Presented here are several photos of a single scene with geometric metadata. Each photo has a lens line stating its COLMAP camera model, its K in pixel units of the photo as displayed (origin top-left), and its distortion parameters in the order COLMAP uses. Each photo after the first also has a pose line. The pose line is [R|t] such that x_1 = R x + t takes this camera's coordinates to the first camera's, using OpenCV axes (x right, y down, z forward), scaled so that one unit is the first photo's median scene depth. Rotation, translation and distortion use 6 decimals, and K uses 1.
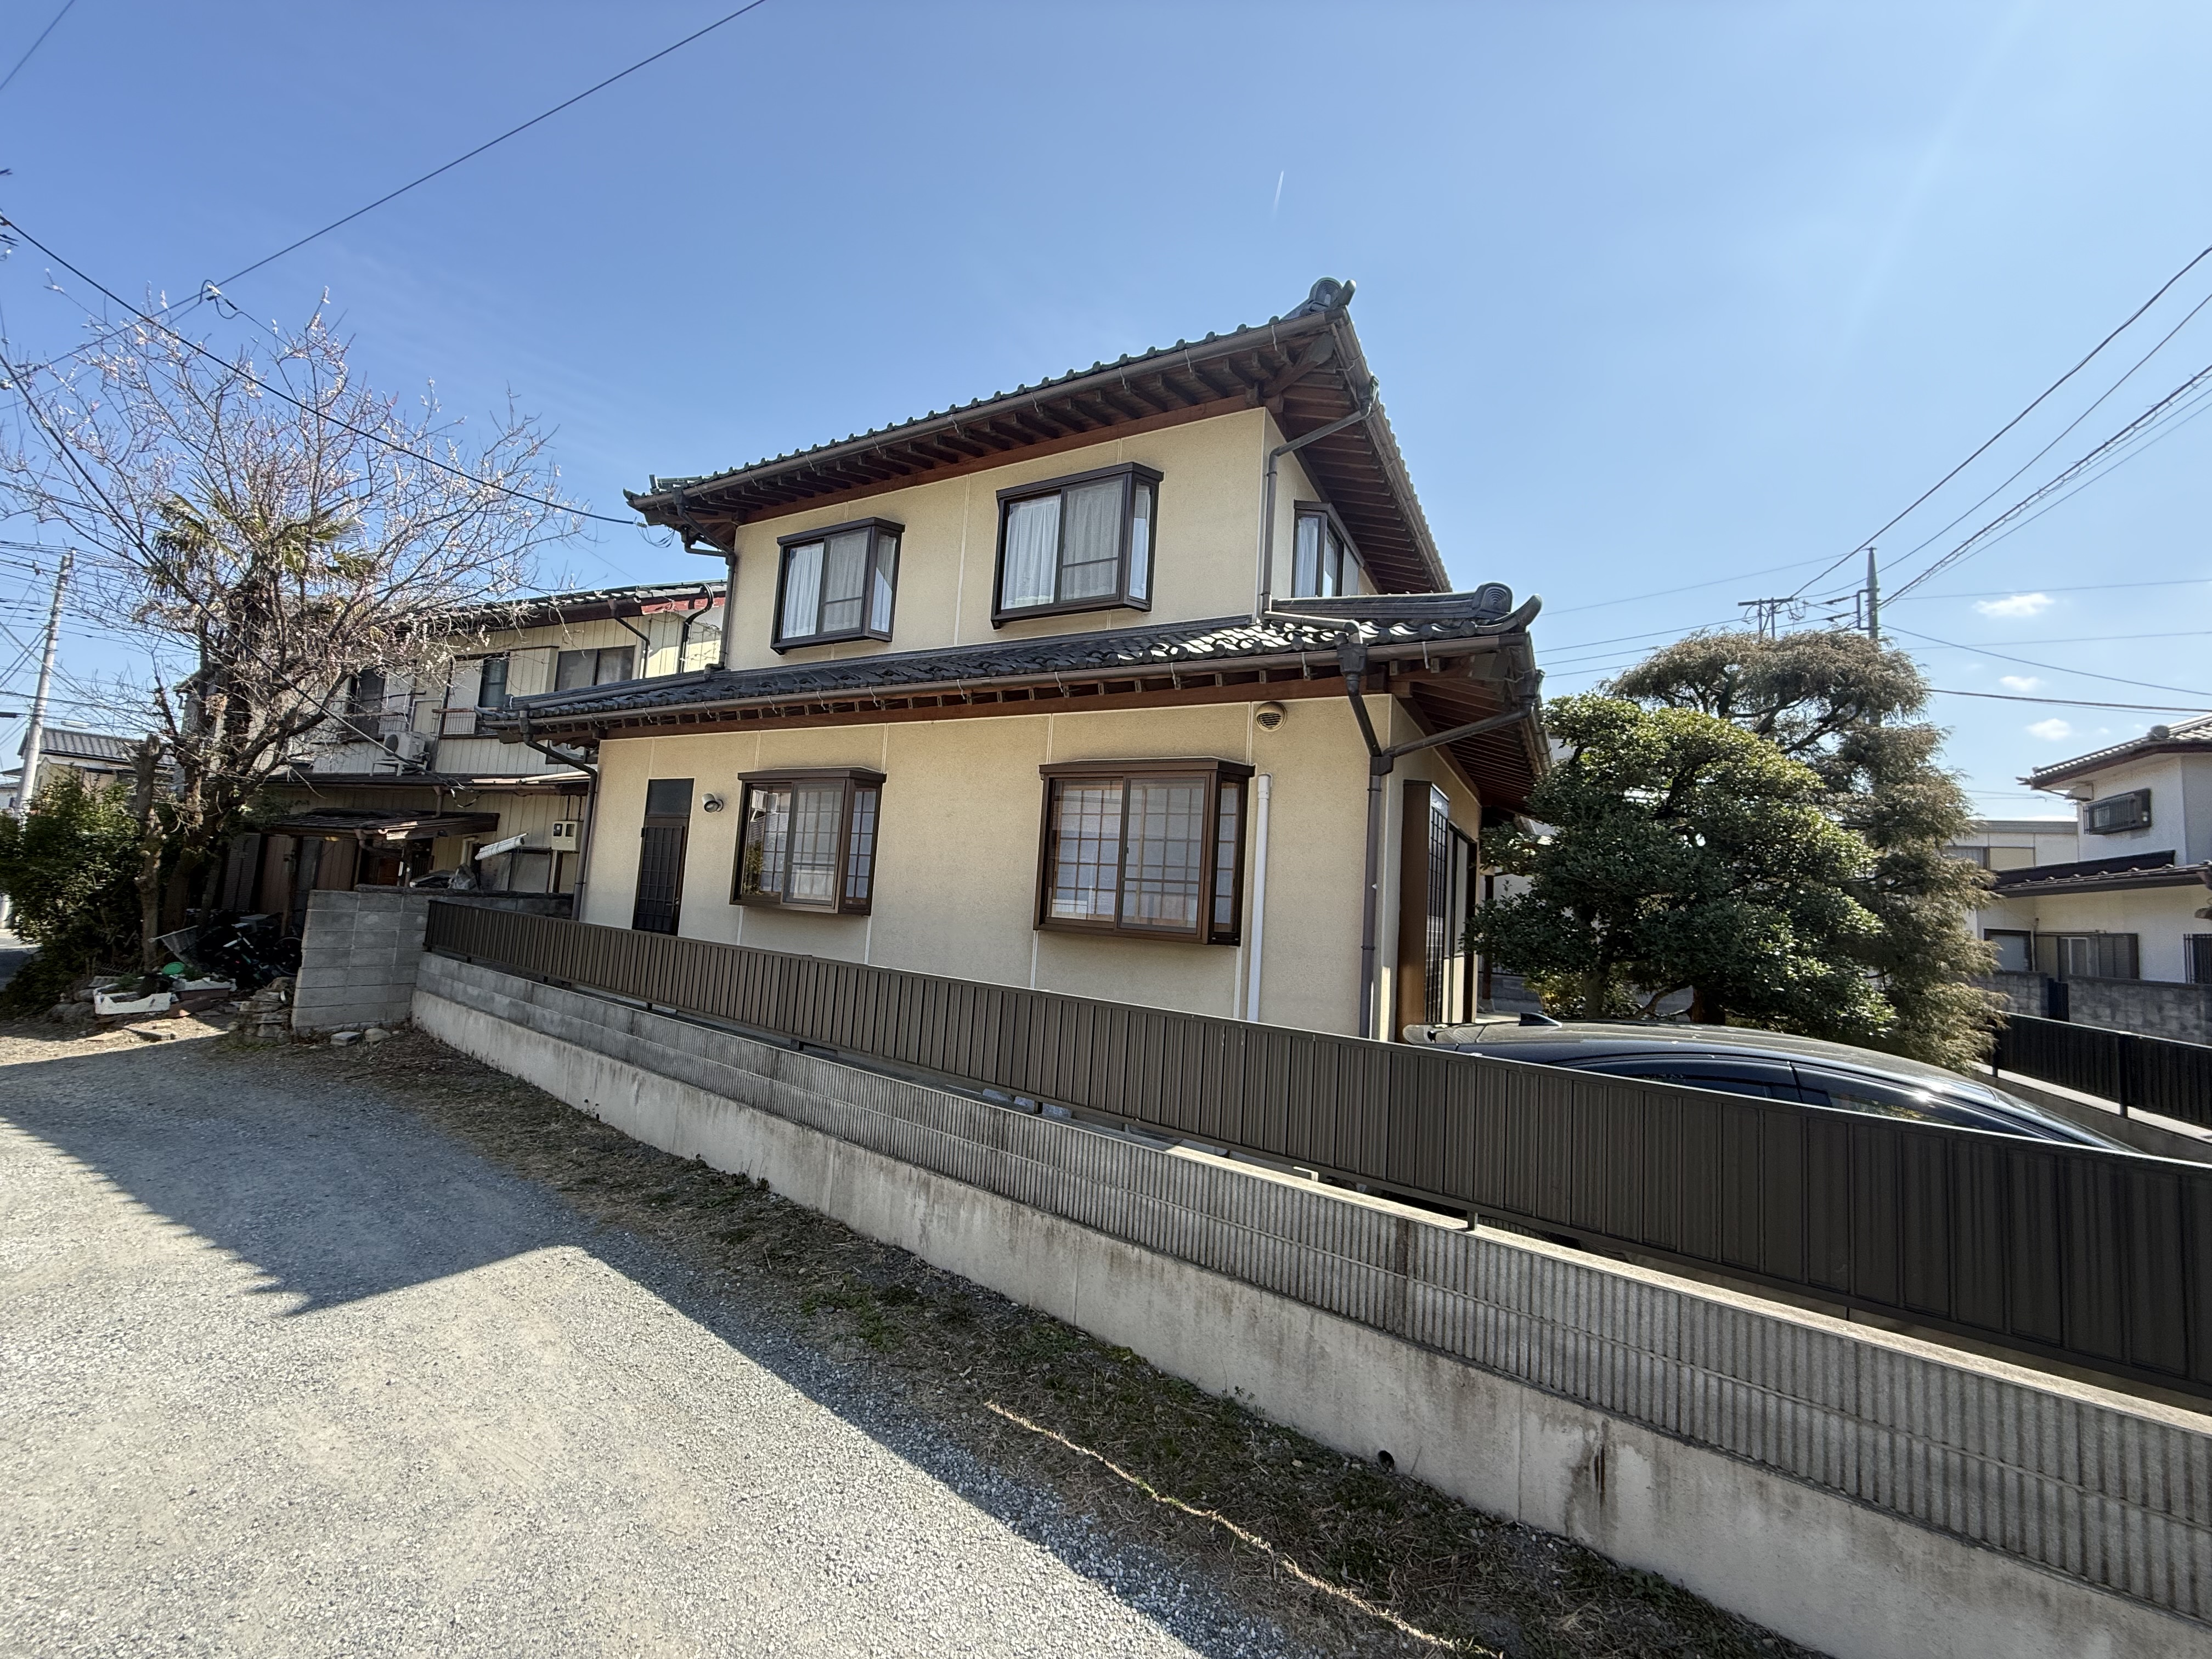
lens RADIAL K [[879.5, 0, 1096.8], [0, 879.5, 826.3], [0, 0, 1]] dist [-0.000656, 0.000717]
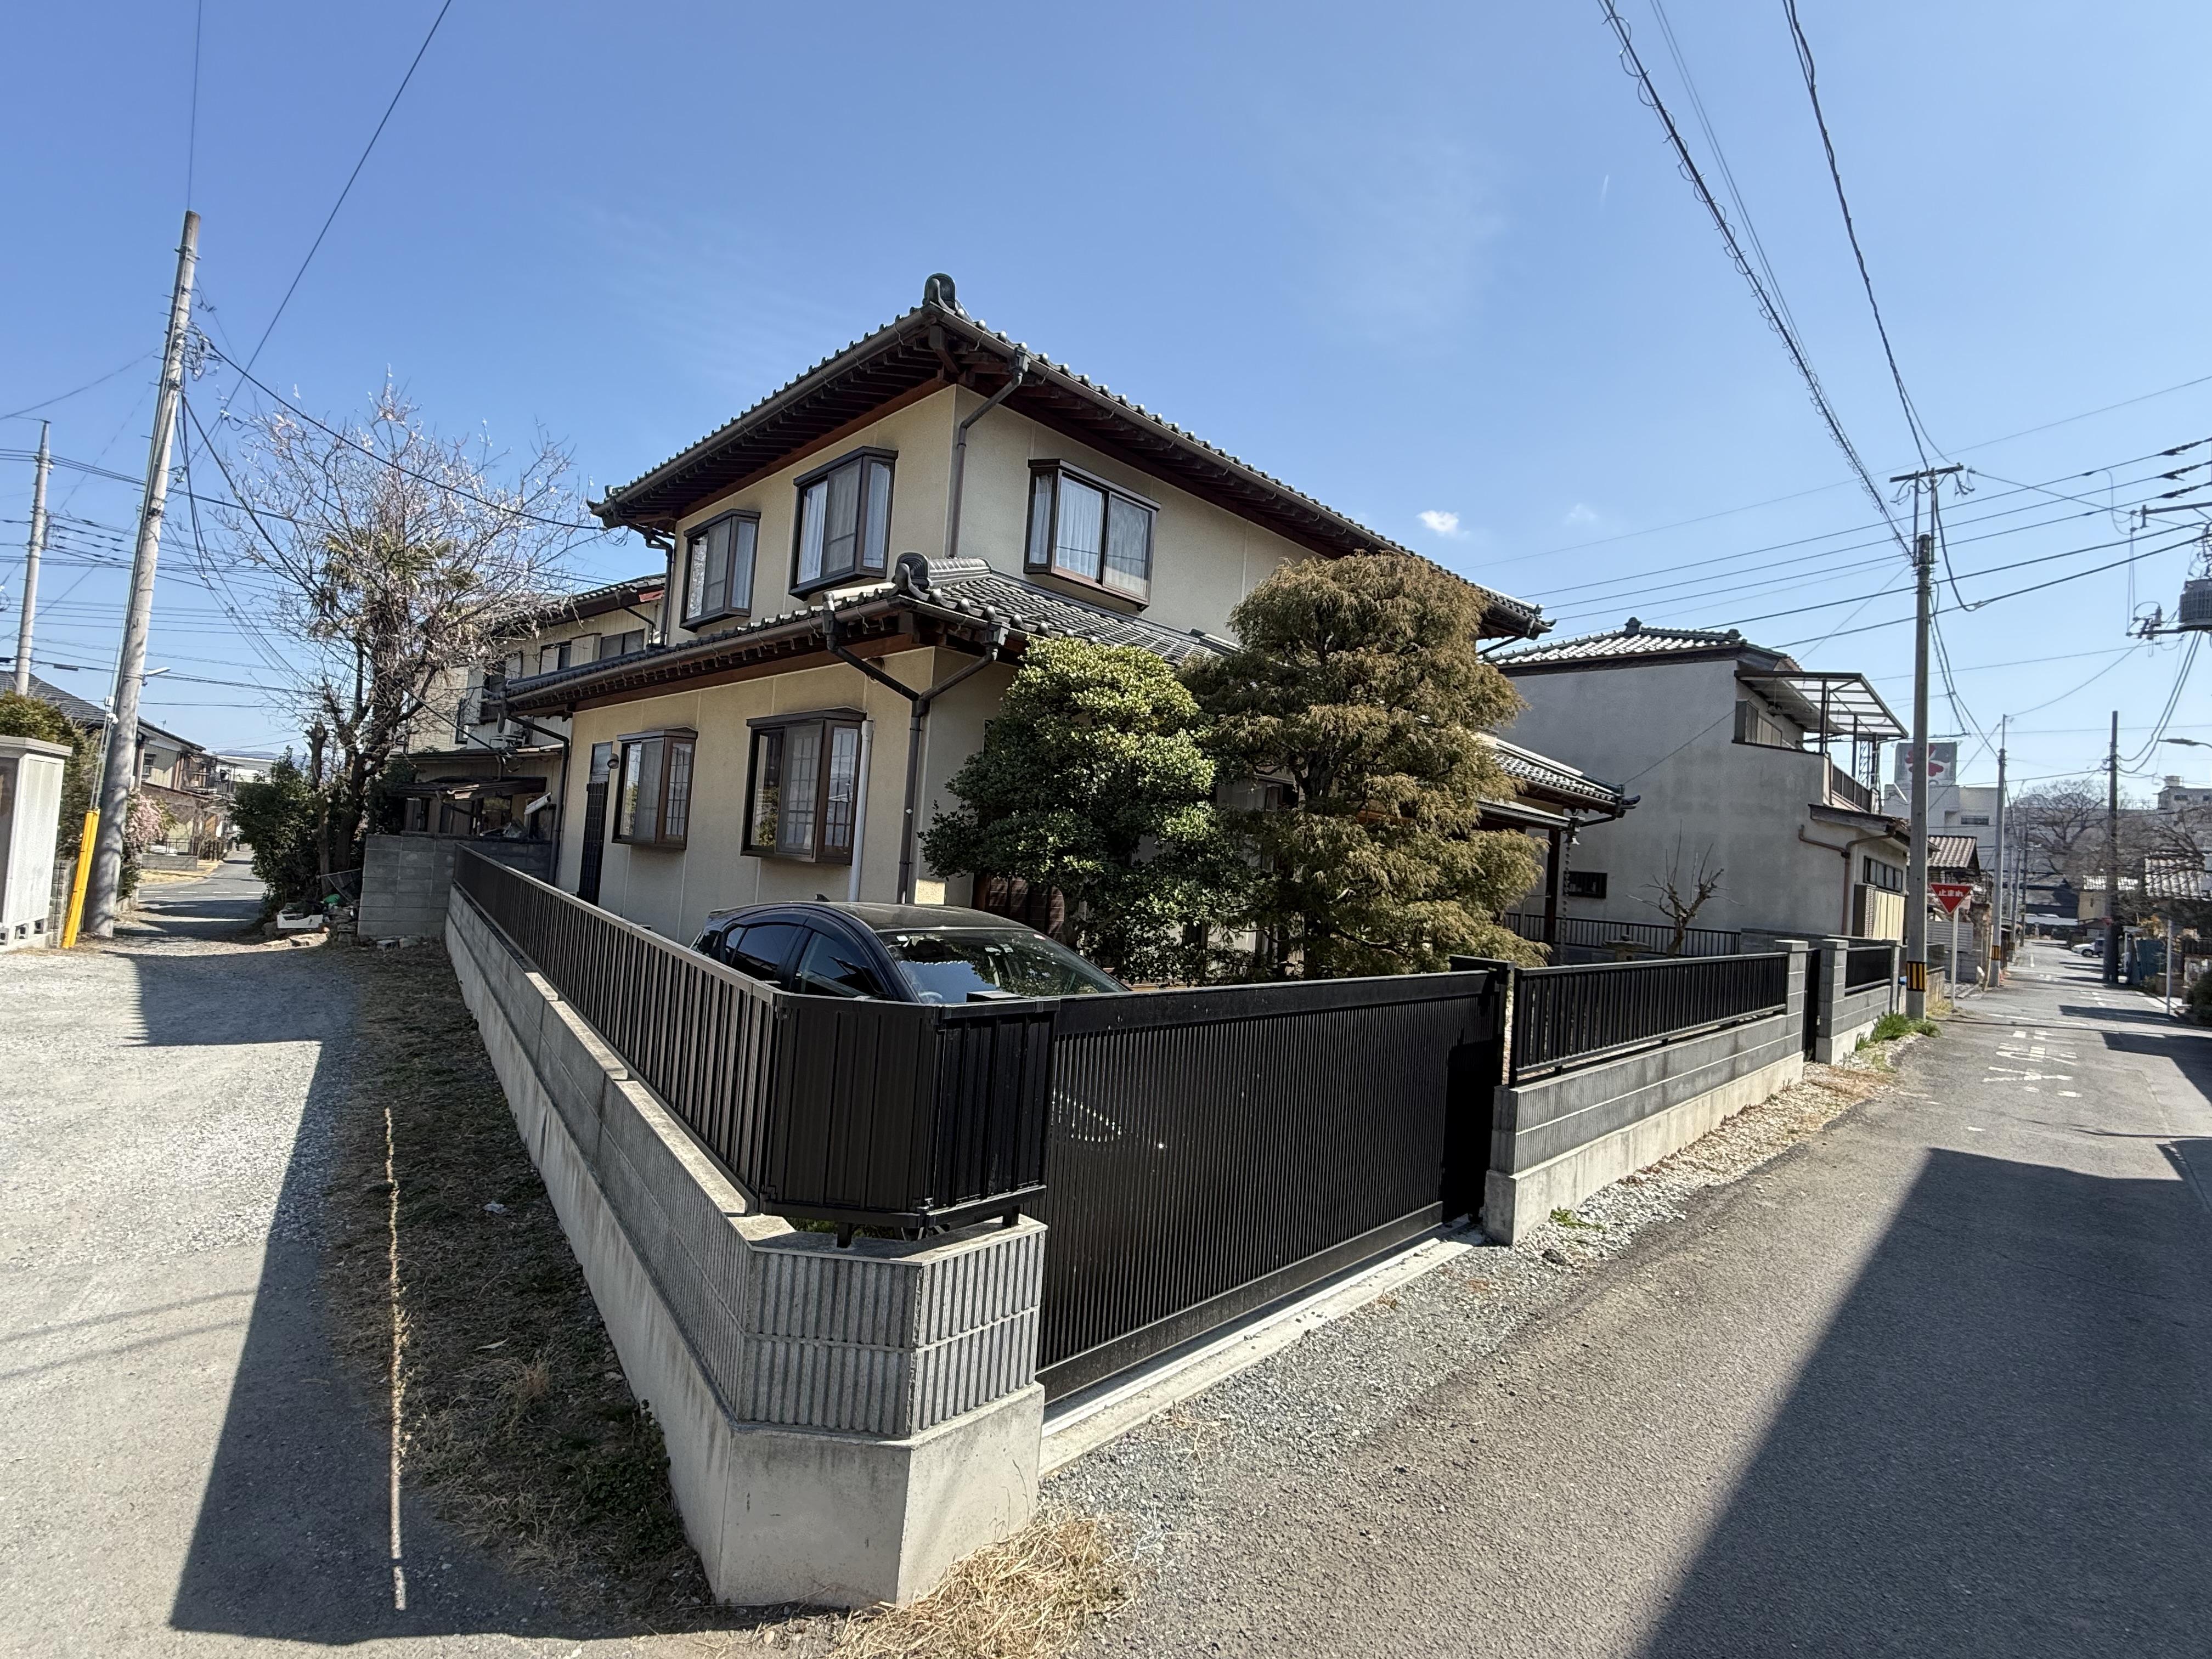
lens RADIAL K [[1015.7, 0, 1106.0], [0, 1015.7, 829.5], [0, 0, 1]] dist [0.005097, -0.000803]
pose [[0.957087, -0.005635, -0.289745, 0.577231], [0.015543, 0.999370, 0.031904, 0.031508], [0.289382, -0.035038, 0.956572, -0.139789]]
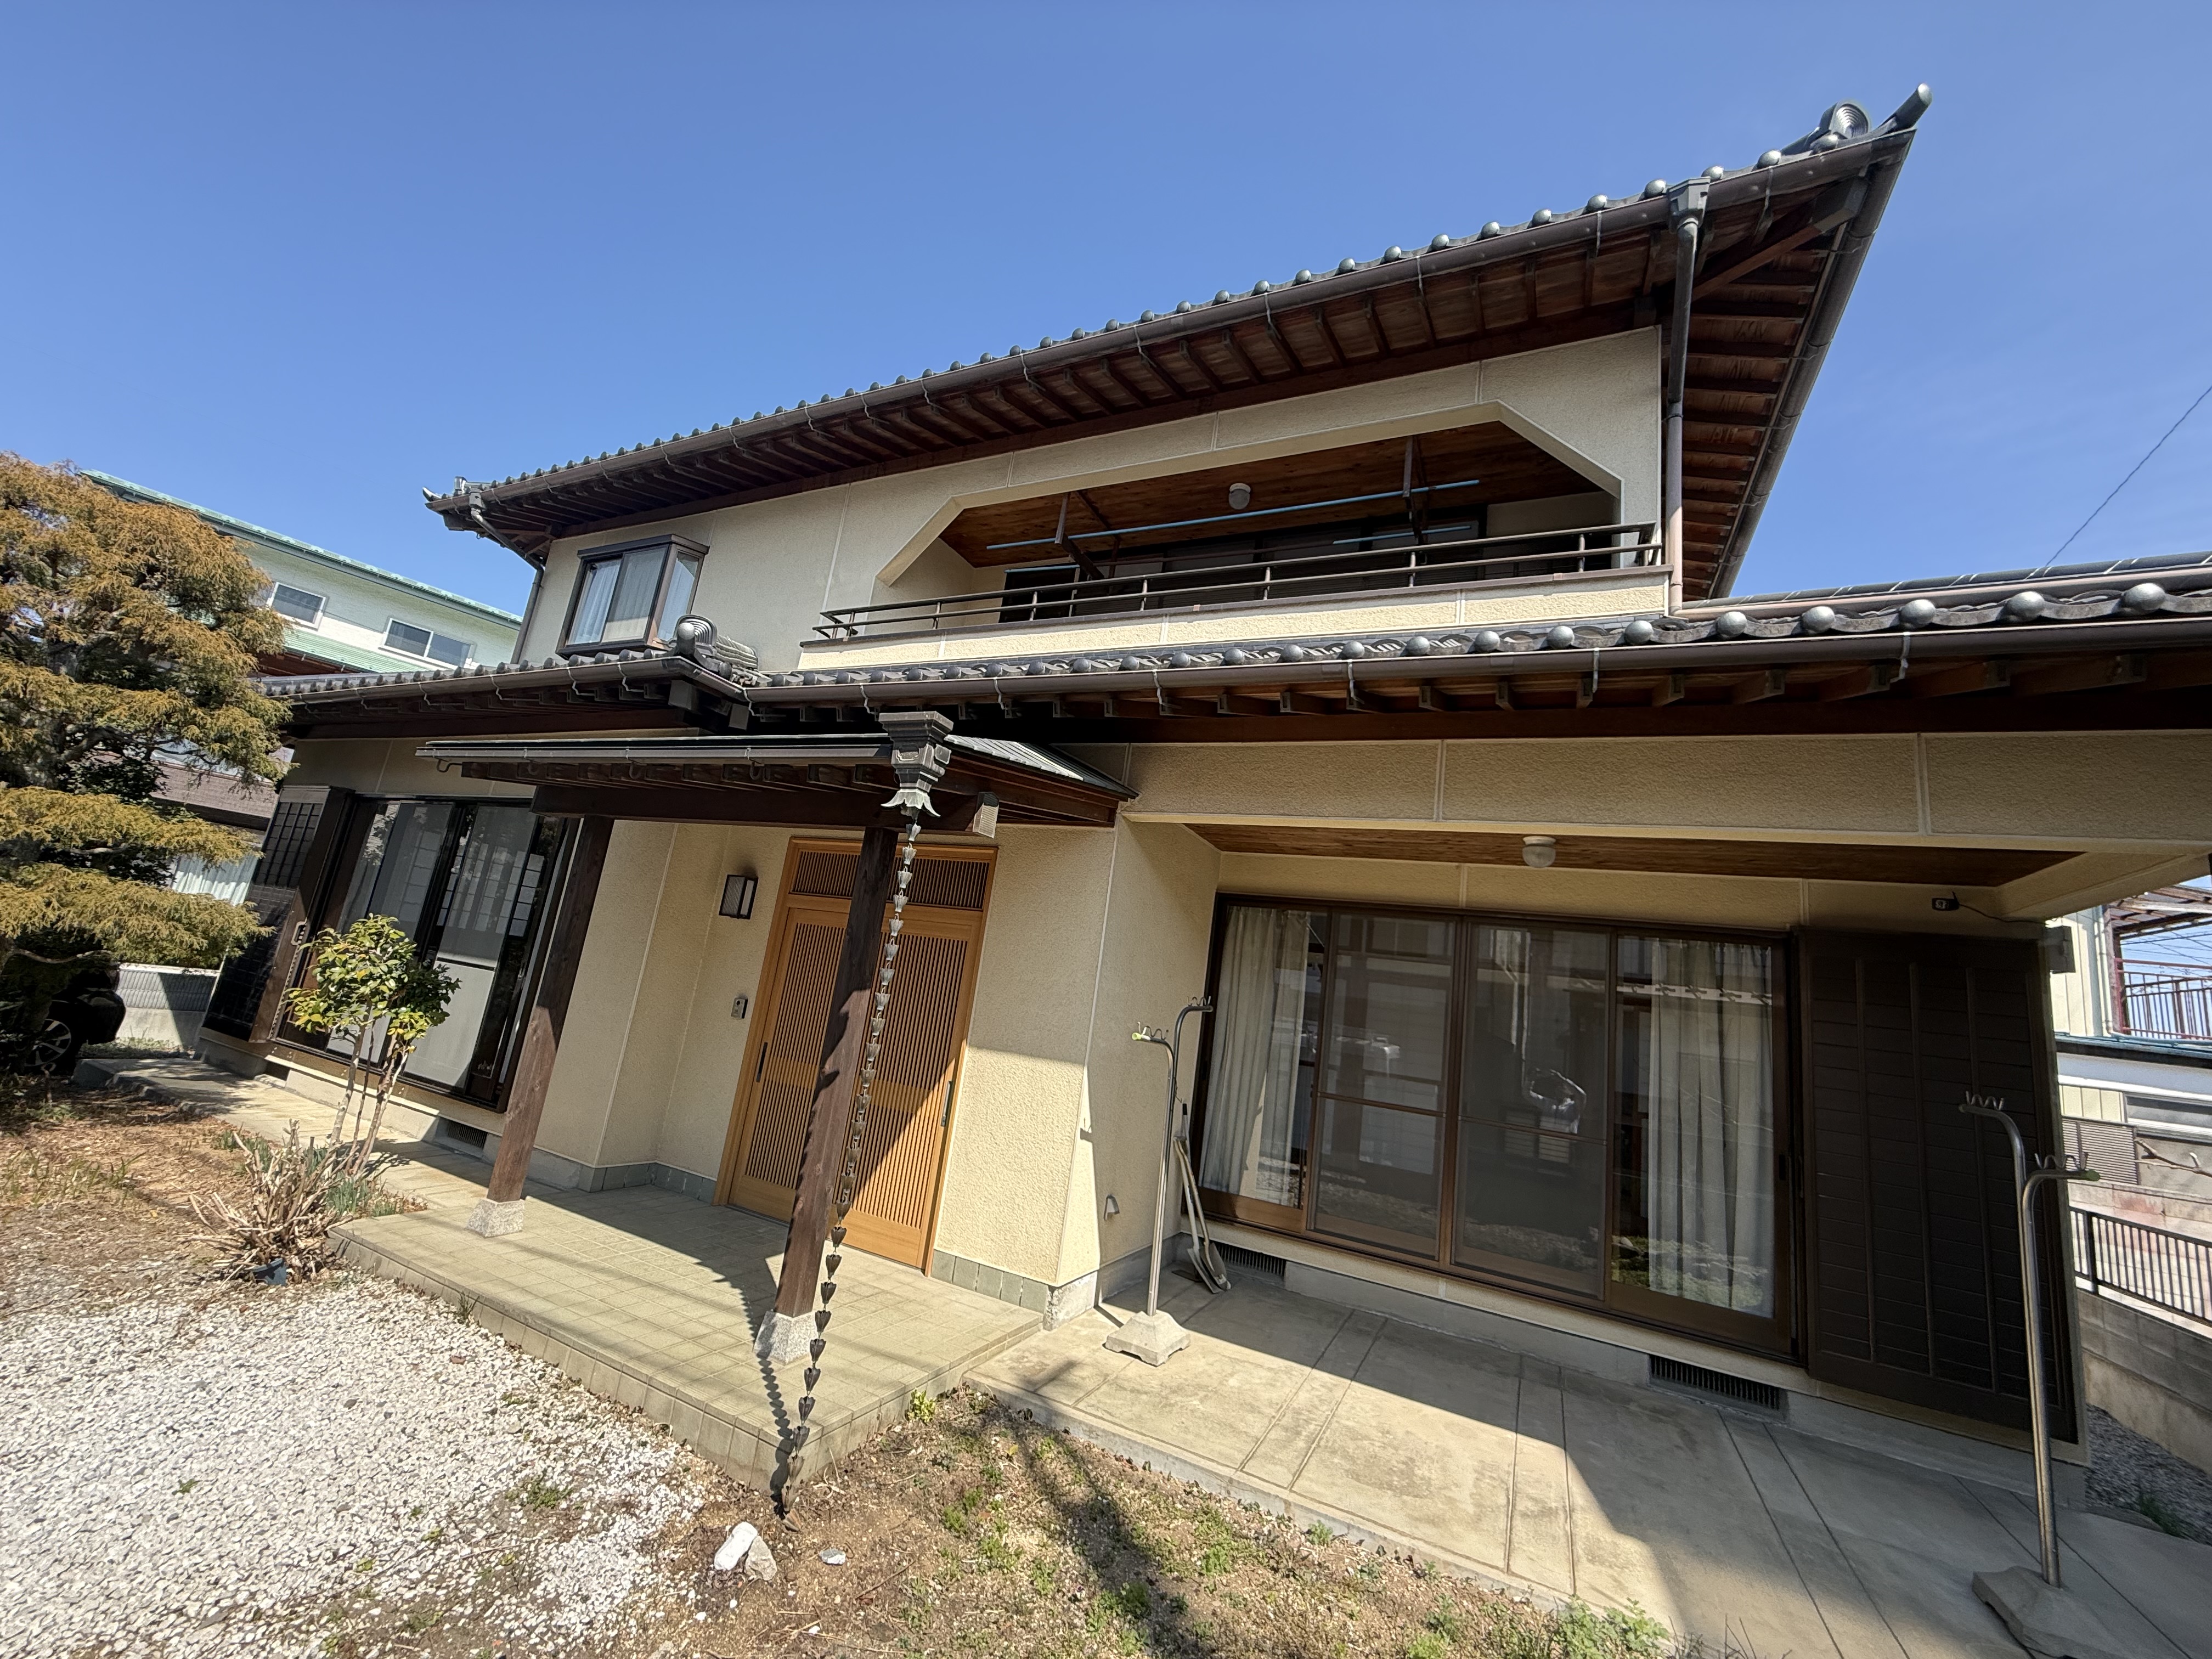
lens RADIAL K [[879.5, 0, 1096.8], [0, 879.5, 826.3], [0, 0, 1]] dist [-0.000656, 0.000717]
pose [[0.057612, -0.251418, -0.966163, 1.108566], [-0.042735, 0.966262, -0.253992, 0.189864], [0.997424, 0.055922, 0.044924, 1.401196]]
